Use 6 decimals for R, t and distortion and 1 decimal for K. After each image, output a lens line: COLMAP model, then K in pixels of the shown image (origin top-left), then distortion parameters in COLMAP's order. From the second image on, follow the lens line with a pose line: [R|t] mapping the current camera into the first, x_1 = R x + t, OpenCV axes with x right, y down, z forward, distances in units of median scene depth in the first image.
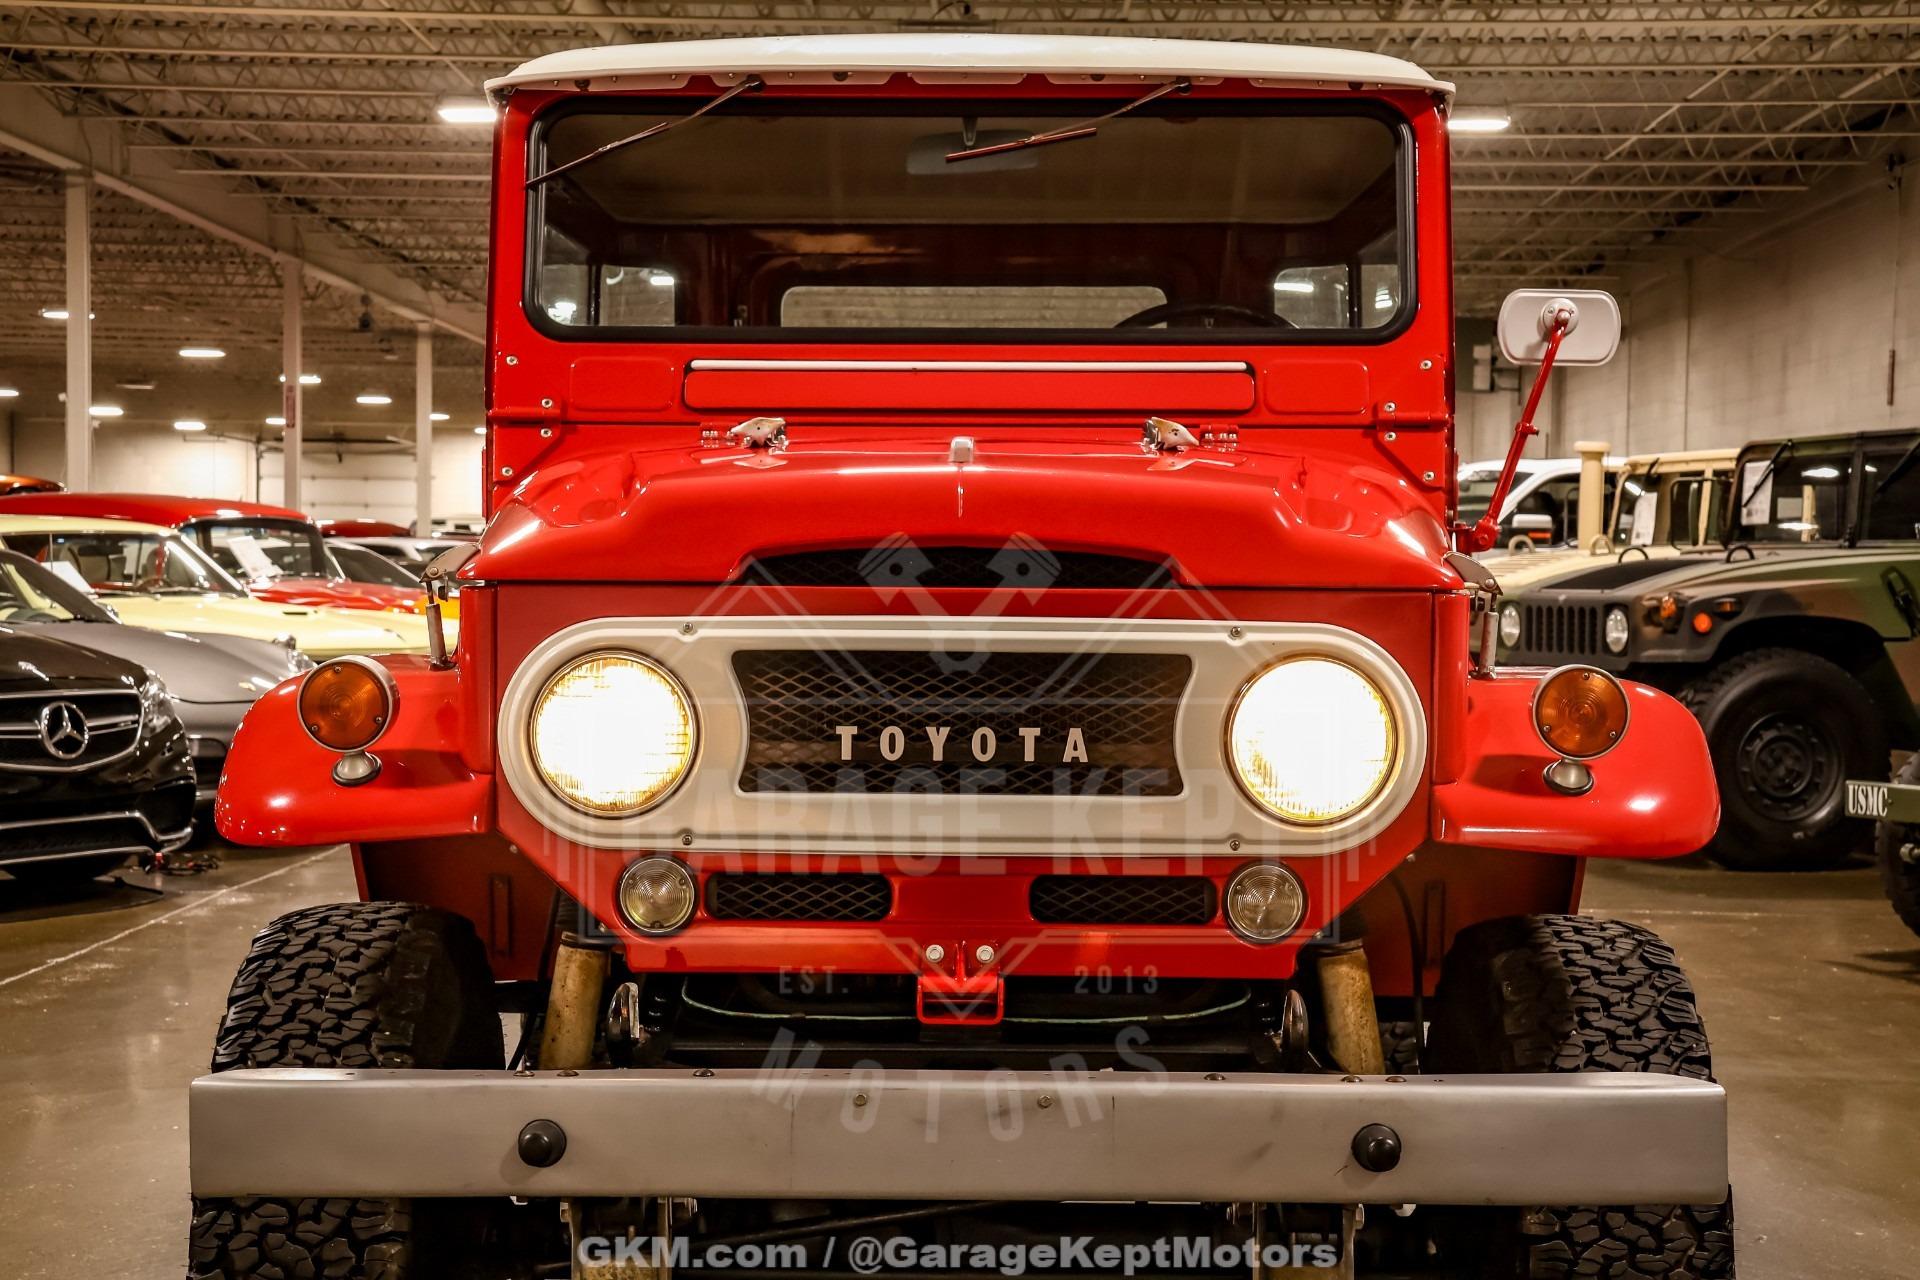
lens RADIAL K [[3054.0, 0, 967.3], [0, 3054.0, 628.9], [0, 0, 1]] dist [0.107286, 0.764539]
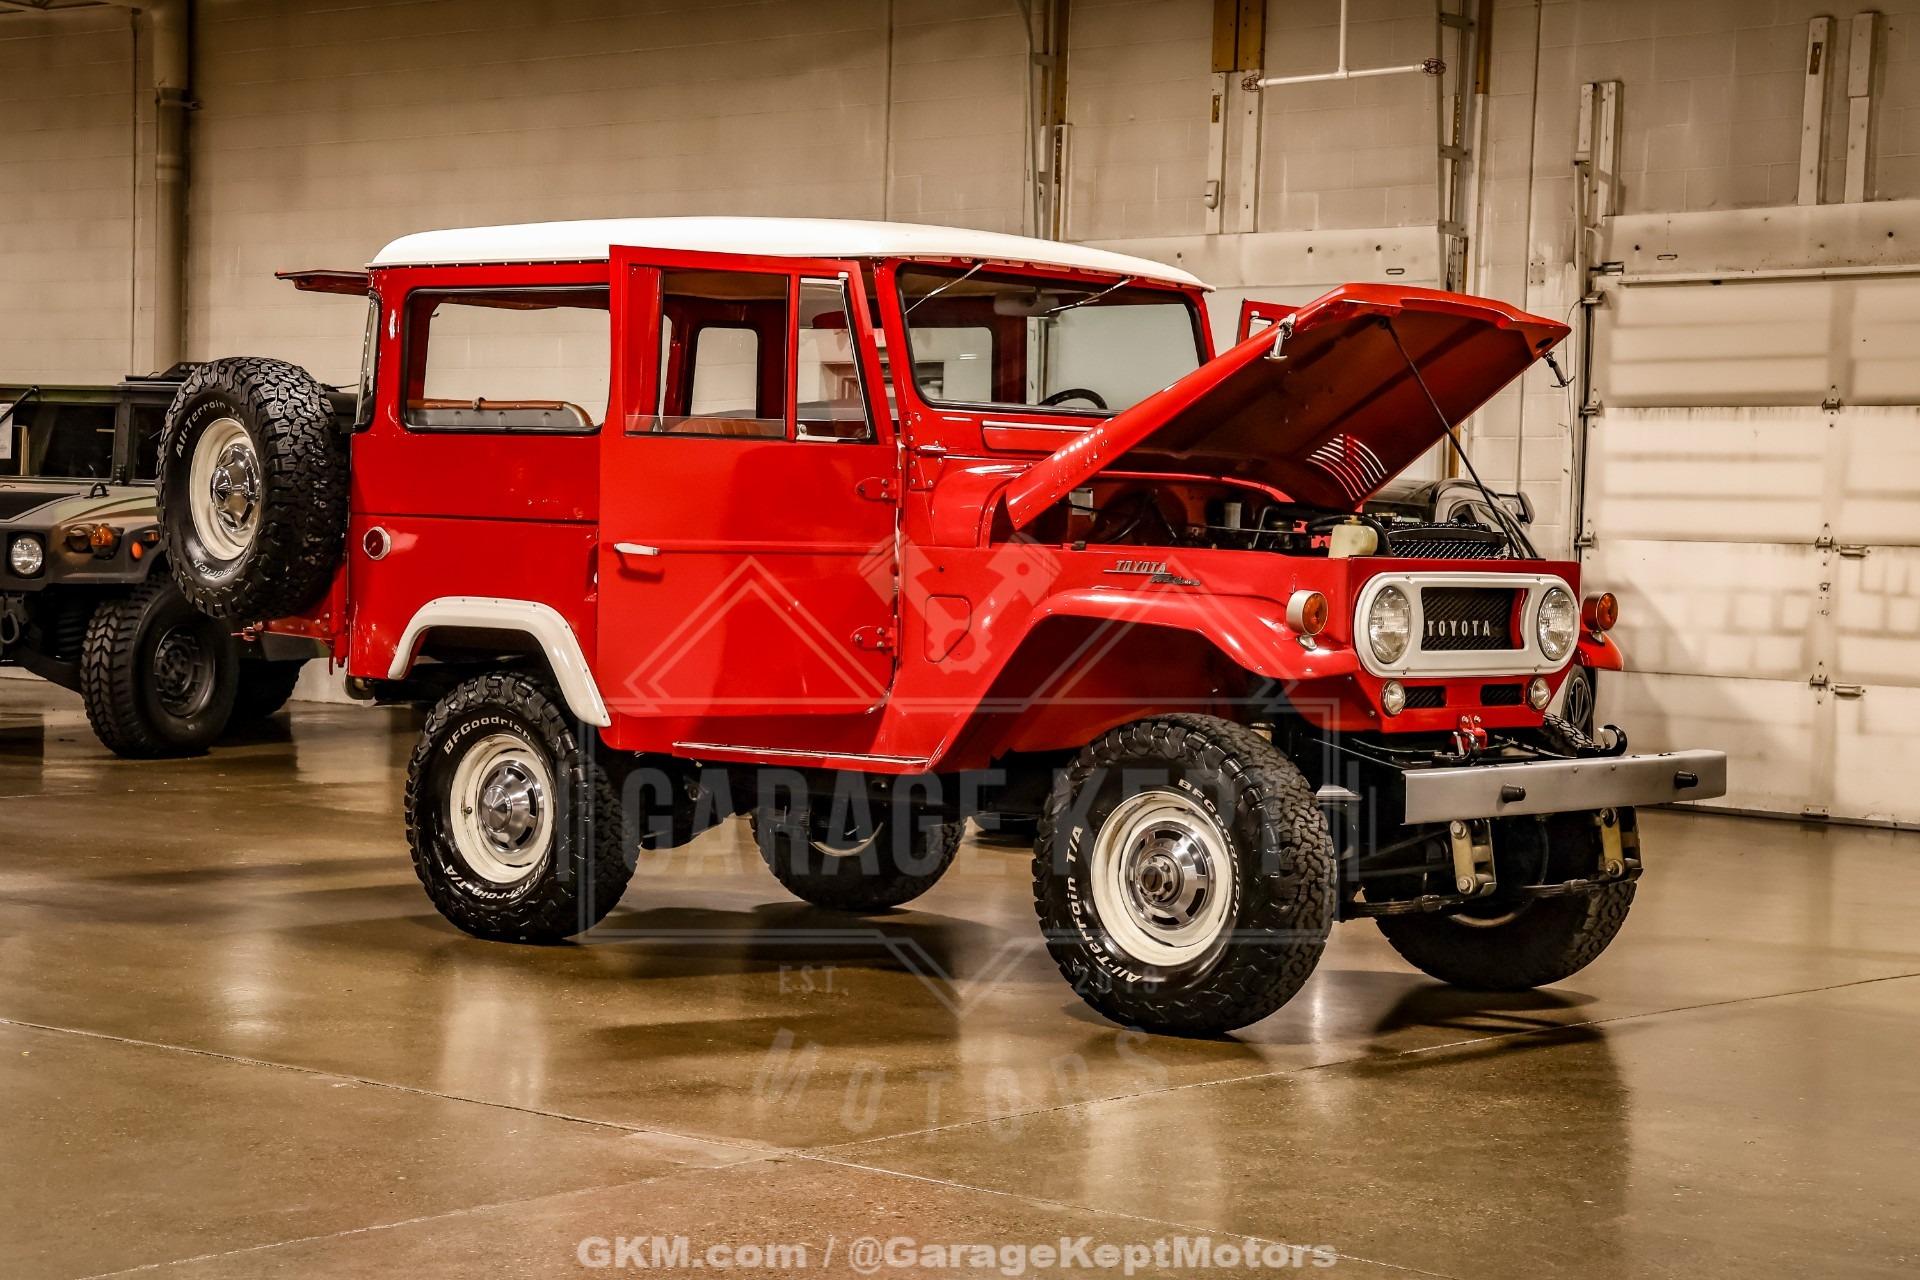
lens RADIAL K [[3540.2, 0, 969.2], [0, 3540.2, 637.3], [0, 0, 1]] dist [0.260741, 0.267830]
pose [[0.611591, -0.016327, 0.791006, -2.328670], [-0.006495, 0.999650, 0.025656, -0.021232], [-0.791148, -0.020828, 0.611270, -0.334684]]
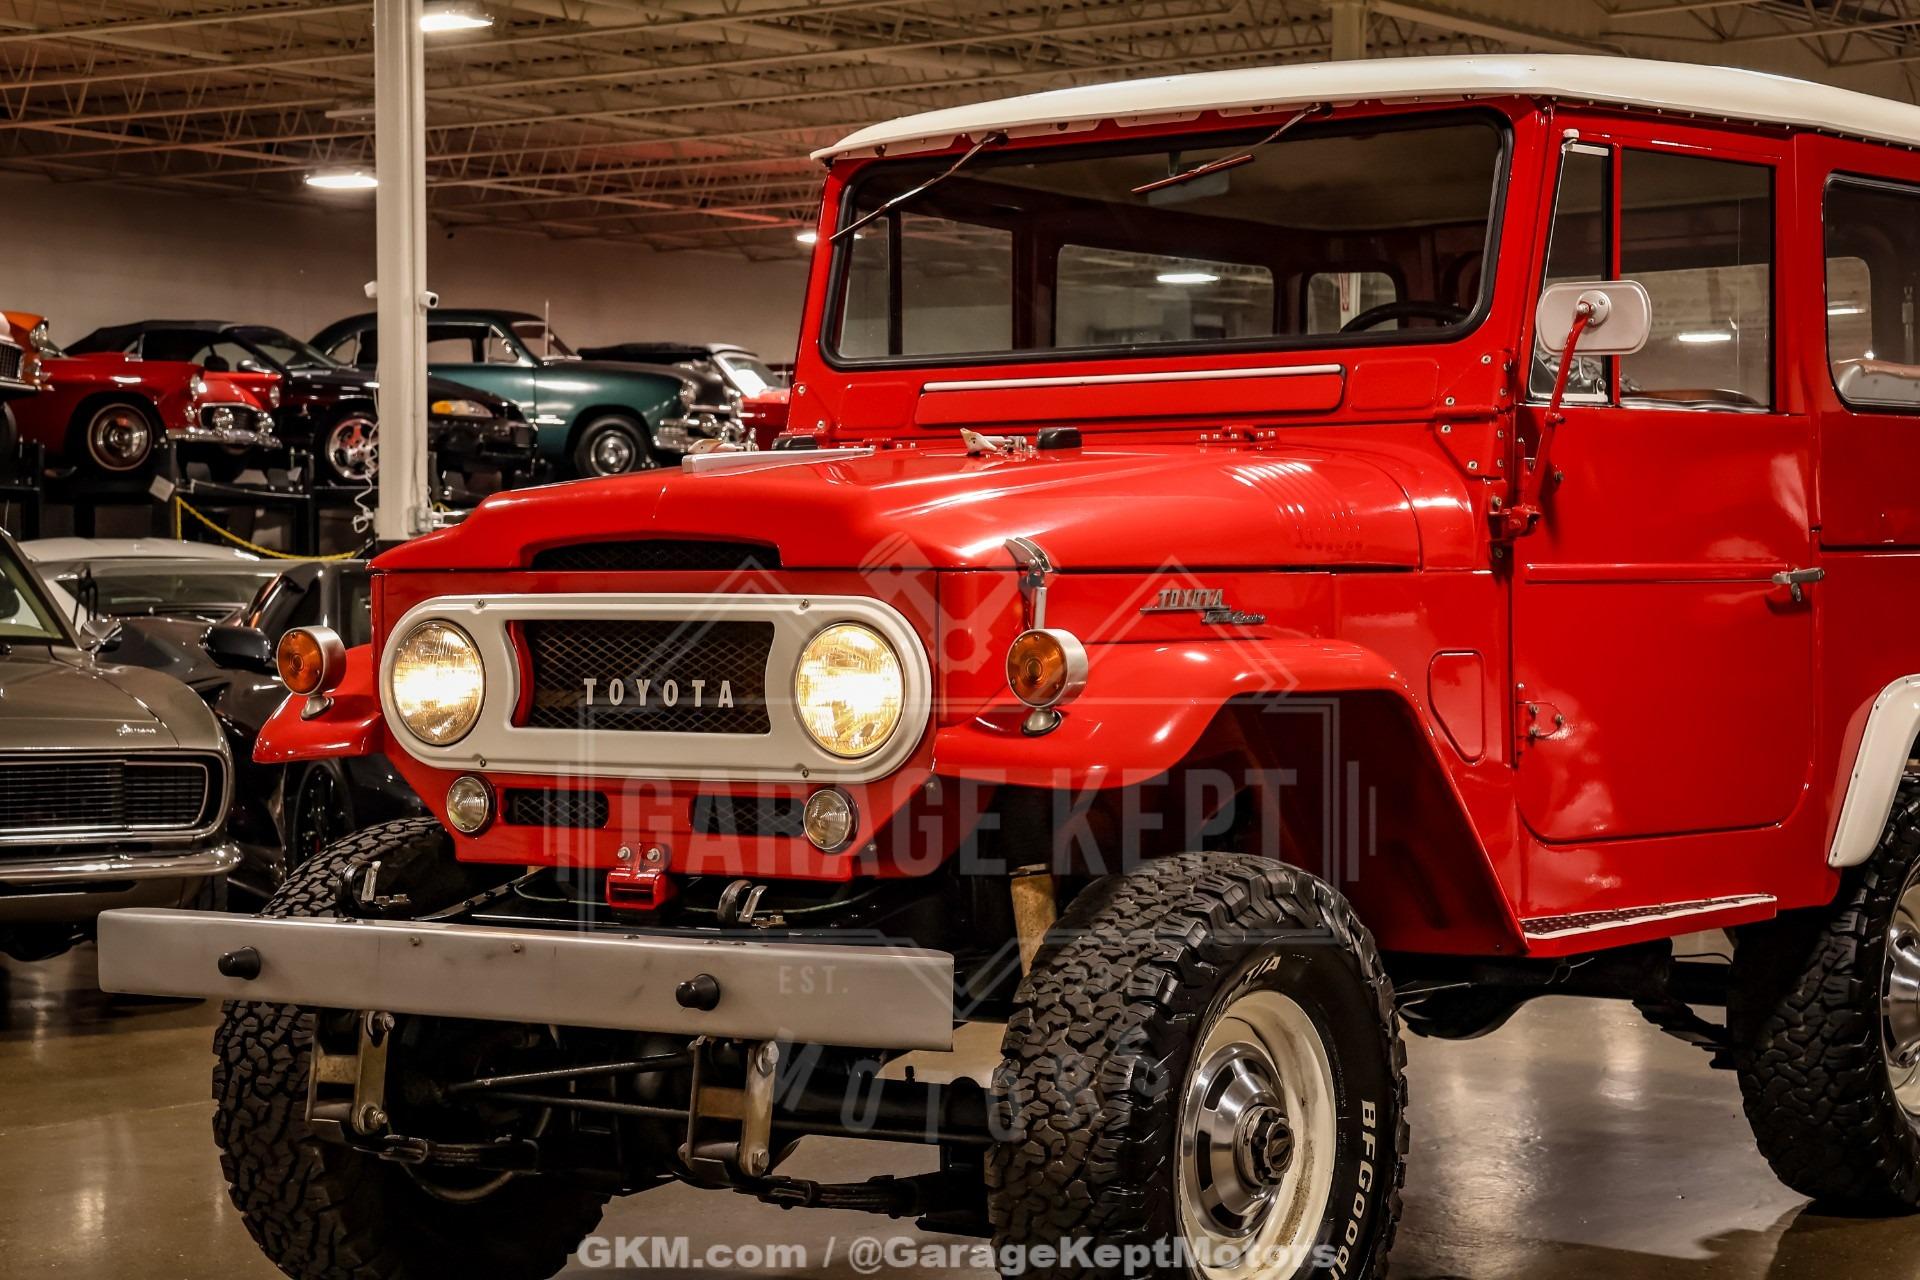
lens RADIAL K [[3589.0, 0, 960.0], [0, 3589.0, 640.0], [0, 0, 1]] dist [0.266378, 0.275563]
pose [[0.842579, -0.001099, -0.538571, 0.922699], [-0.000278, 0.999997, -0.002476, 0.019227], [0.538572, 0.002236, 0.842576, -0.209096]]
